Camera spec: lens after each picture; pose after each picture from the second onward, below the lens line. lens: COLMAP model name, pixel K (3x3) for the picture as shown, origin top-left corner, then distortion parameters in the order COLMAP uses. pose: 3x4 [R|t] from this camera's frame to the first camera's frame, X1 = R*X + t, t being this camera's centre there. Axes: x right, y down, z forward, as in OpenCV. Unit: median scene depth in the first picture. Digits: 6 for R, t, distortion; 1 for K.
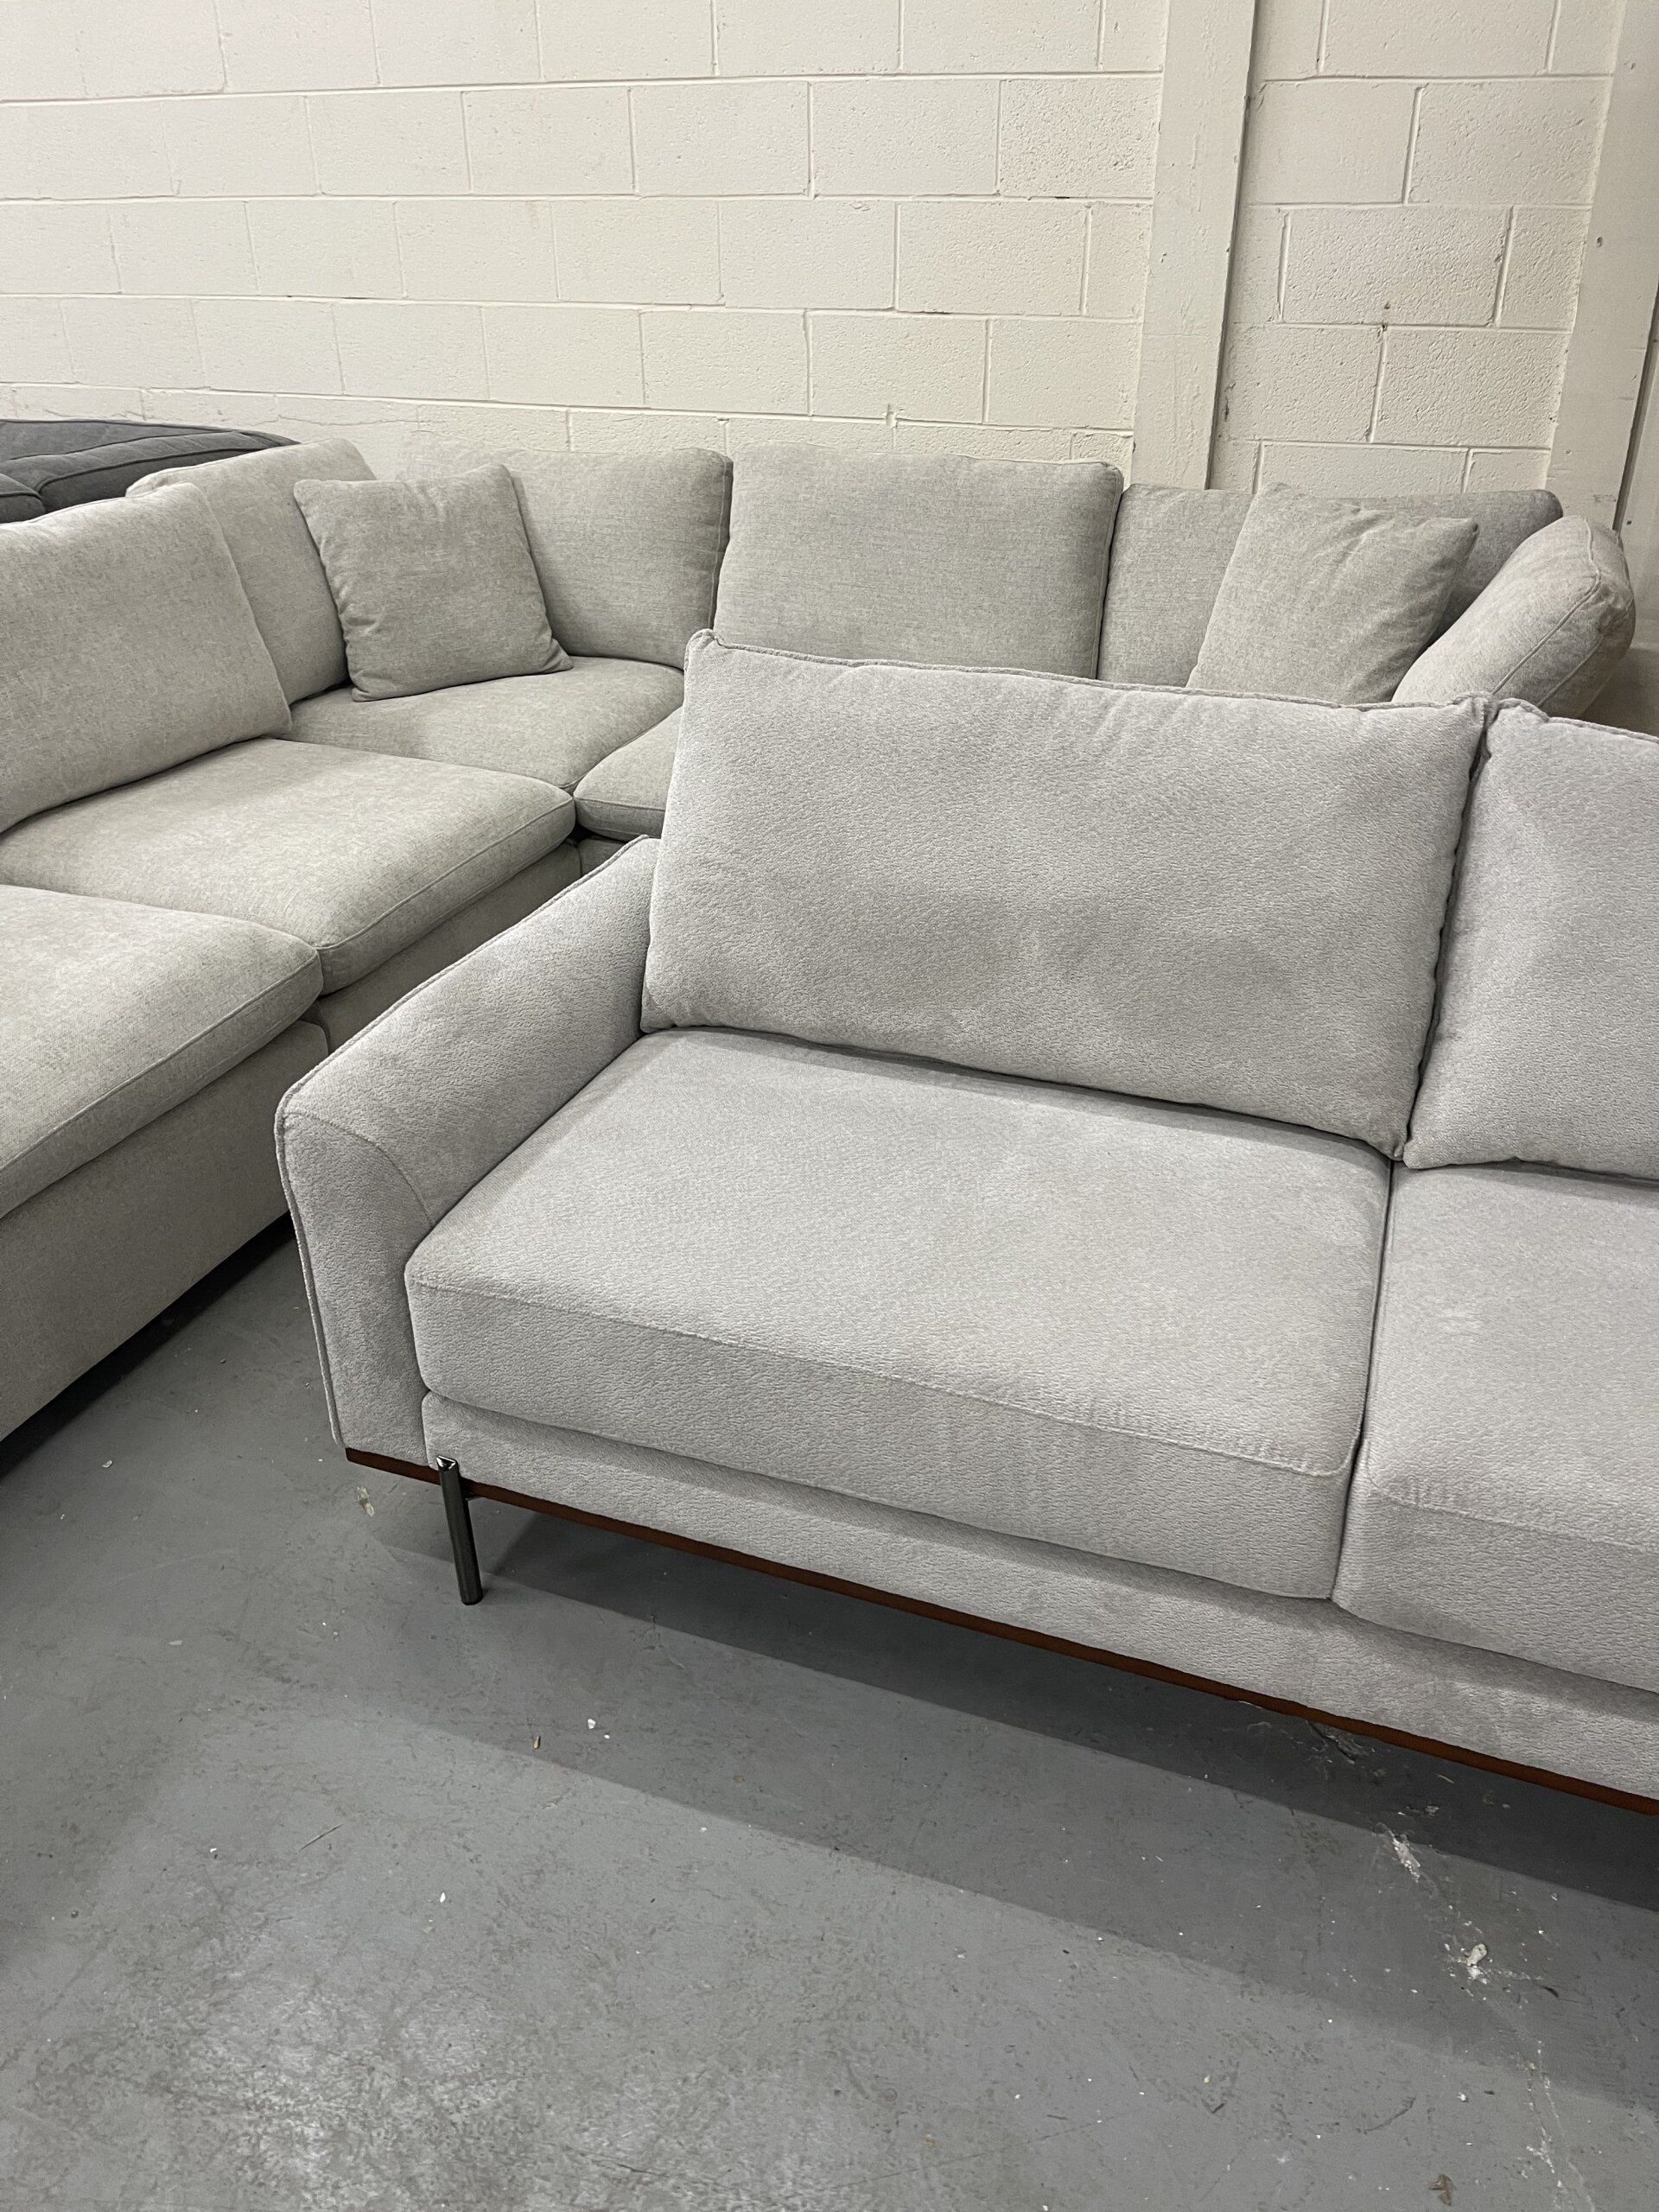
lens RADIAL K [[1673.8, 0, 833.4], [0, 1673.8, 1102.7], [0, 0, 1]] dist [0.067797, -0.094362]
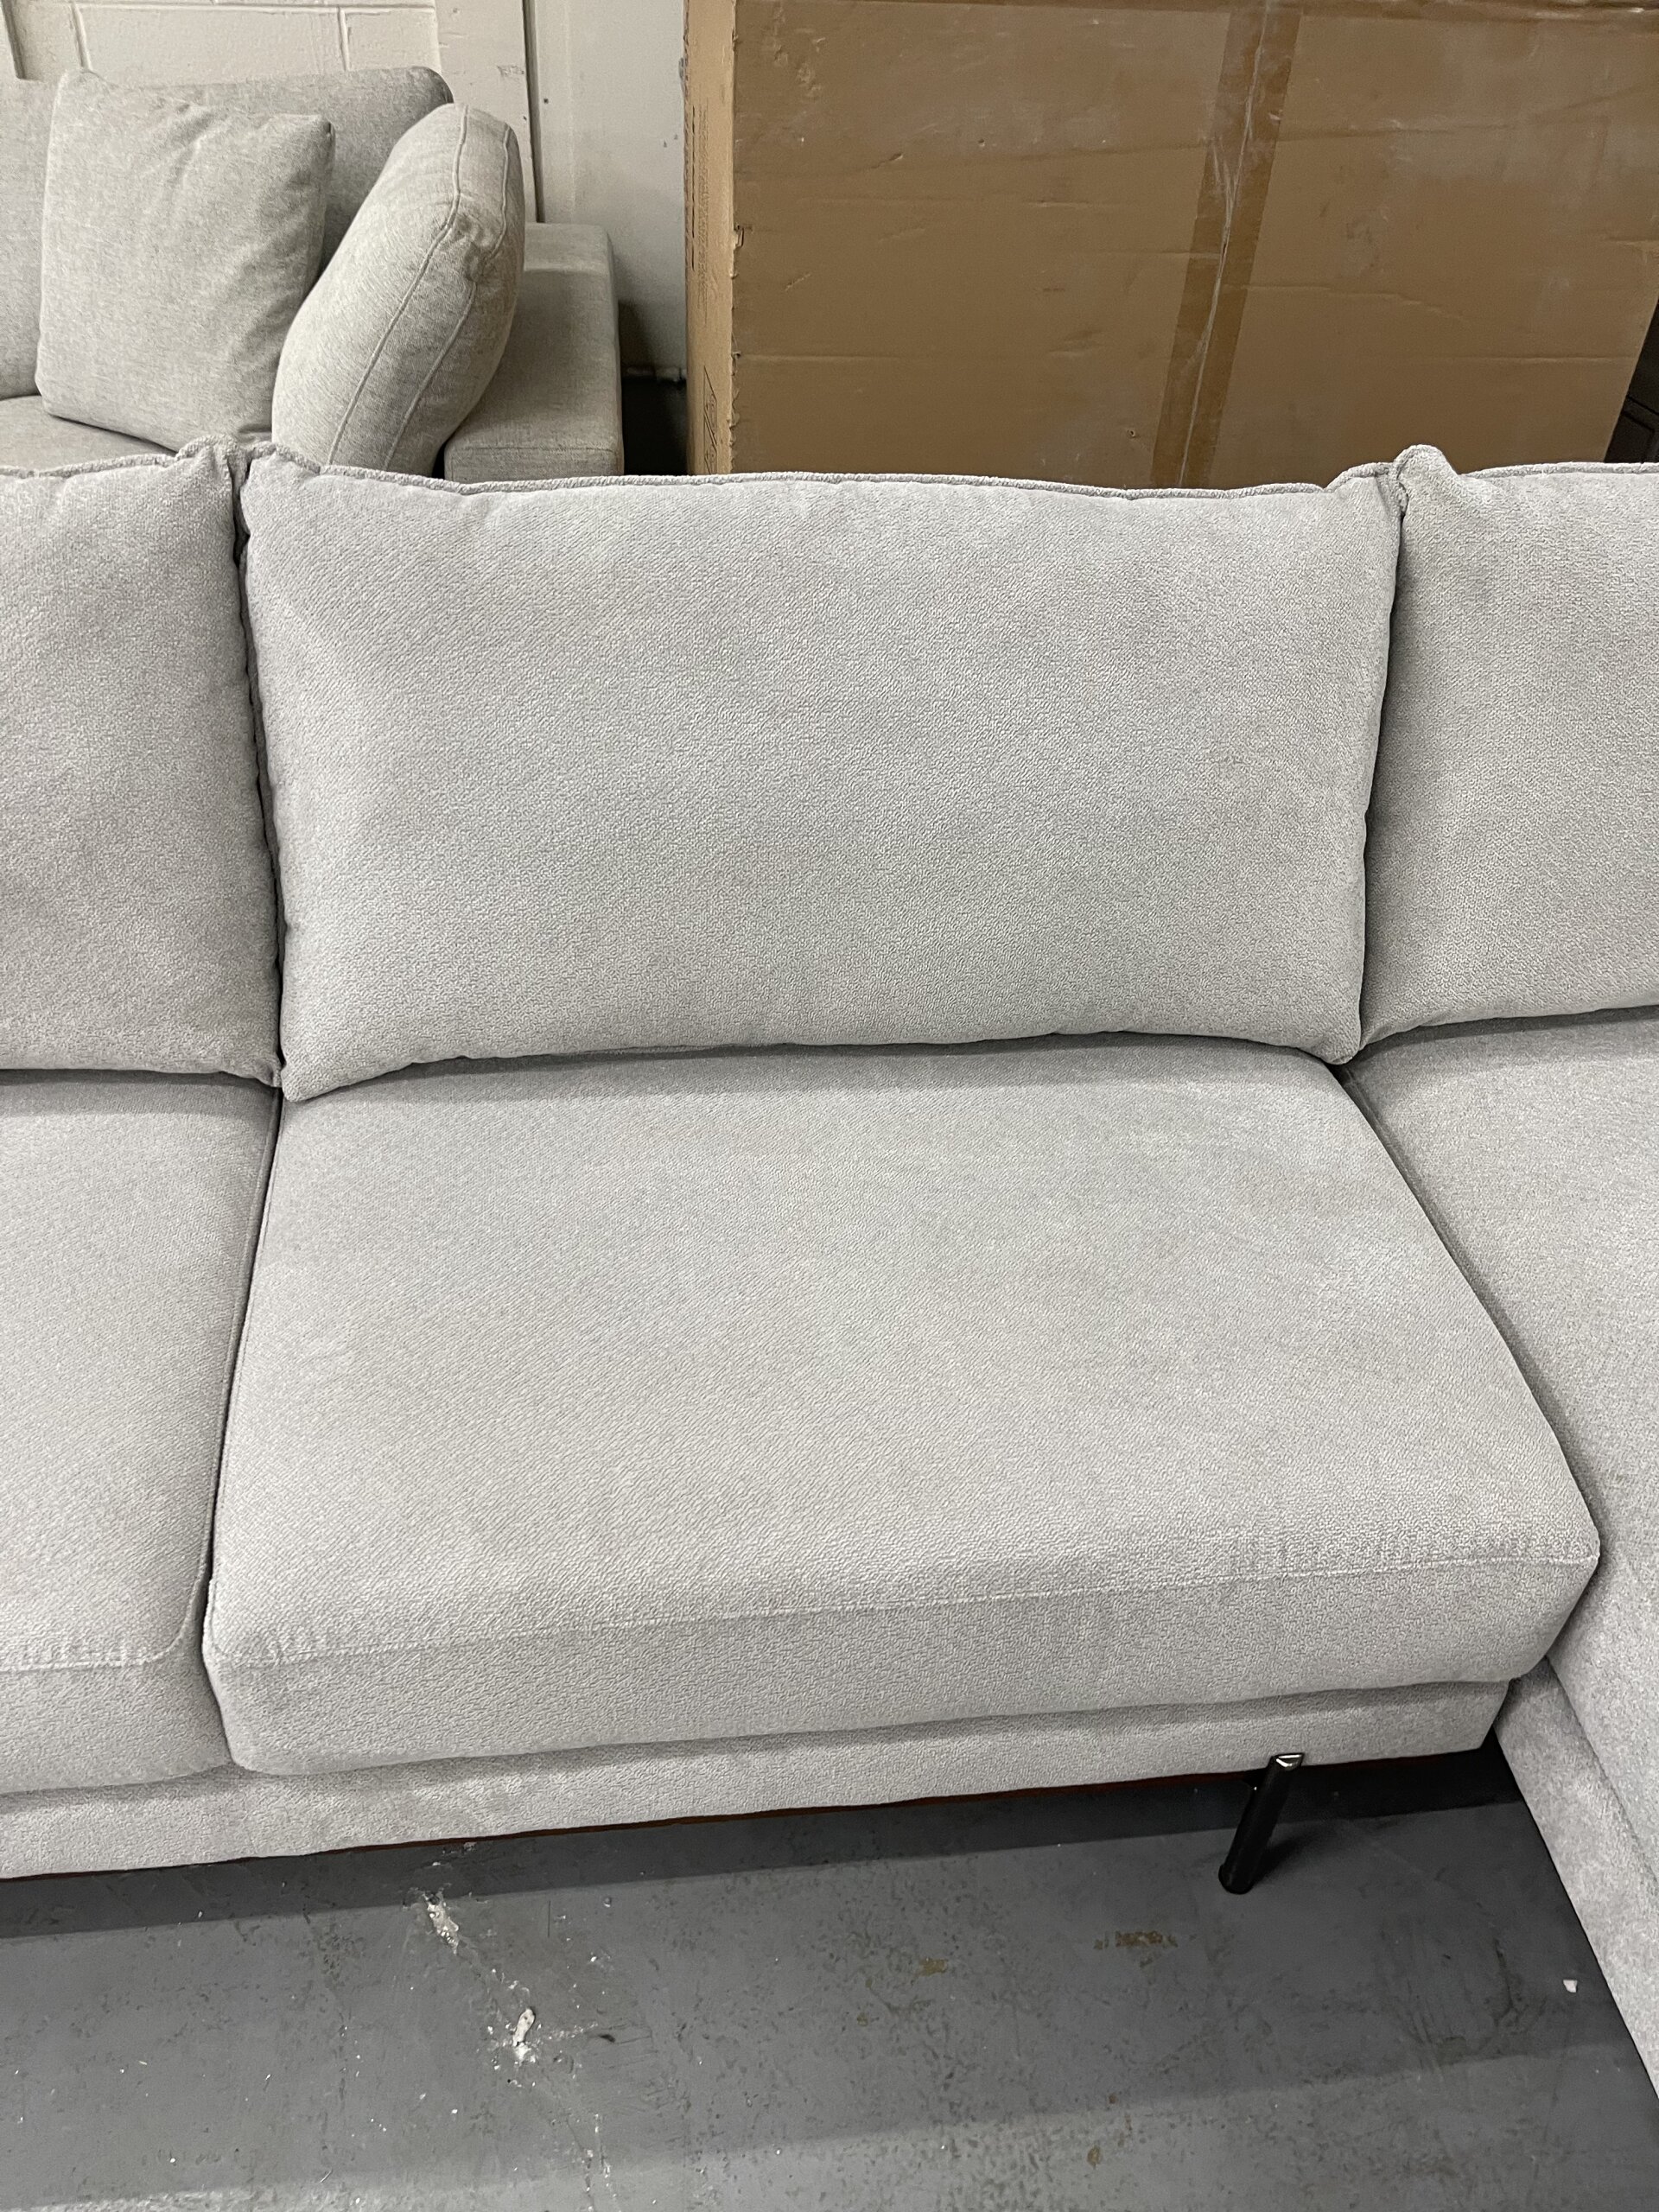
lens RADIAL K [[1673.8, 0, 799.9], [0, 1673.8, 1118.4], [0, 0, 1]] dist [0.067797, -0.094362]
pose [[0.892522, -0.263748, 0.365844, 0.258748], [0.173796, 0.949663, 0.260645, -0.111187], [-0.416173, -0.169049, 0.893433, 0.208651]]
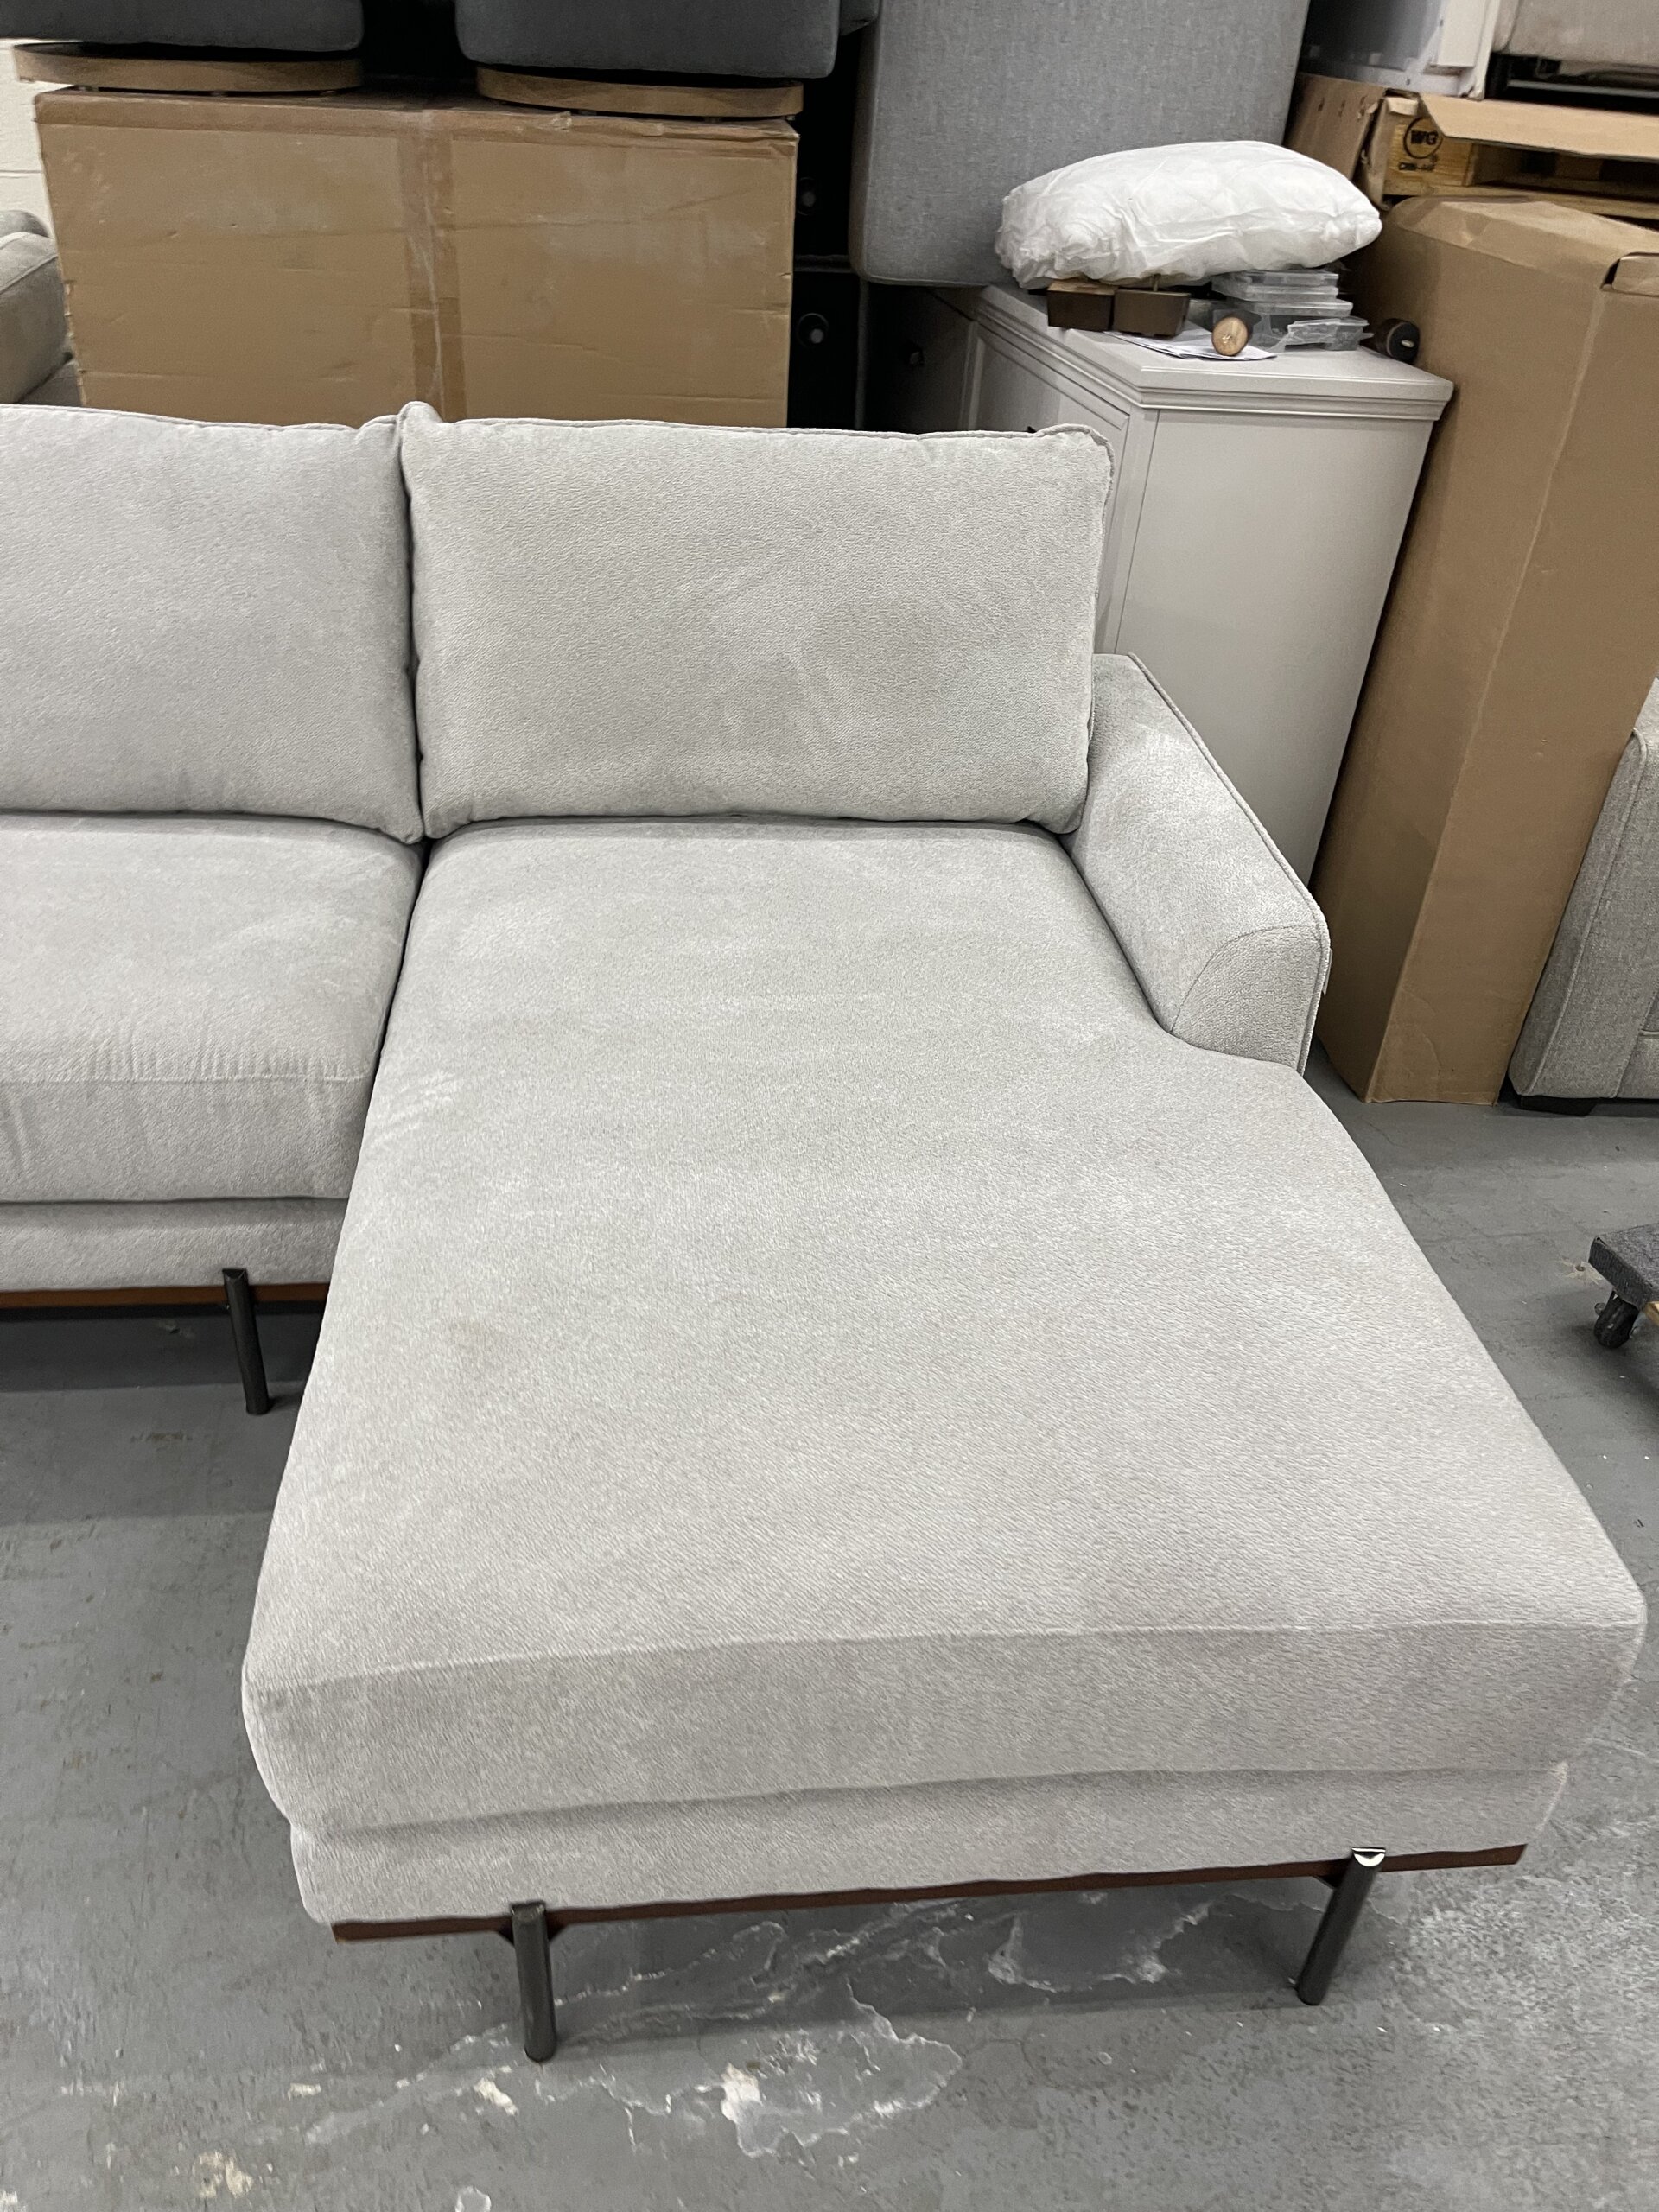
lens RADIAL K [[1673.8, 0, 838.6], [0, 1673.8, 1127.2], [0, 0, 1]] dist [0.067797, -0.094362]
pose [[0.893146, -0.206325, 0.399650, 0.565799], [0.156115, 0.975541, 0.154749, 0.179453], [-0.421804, -0.075822, 0.903511, -0.324335]]
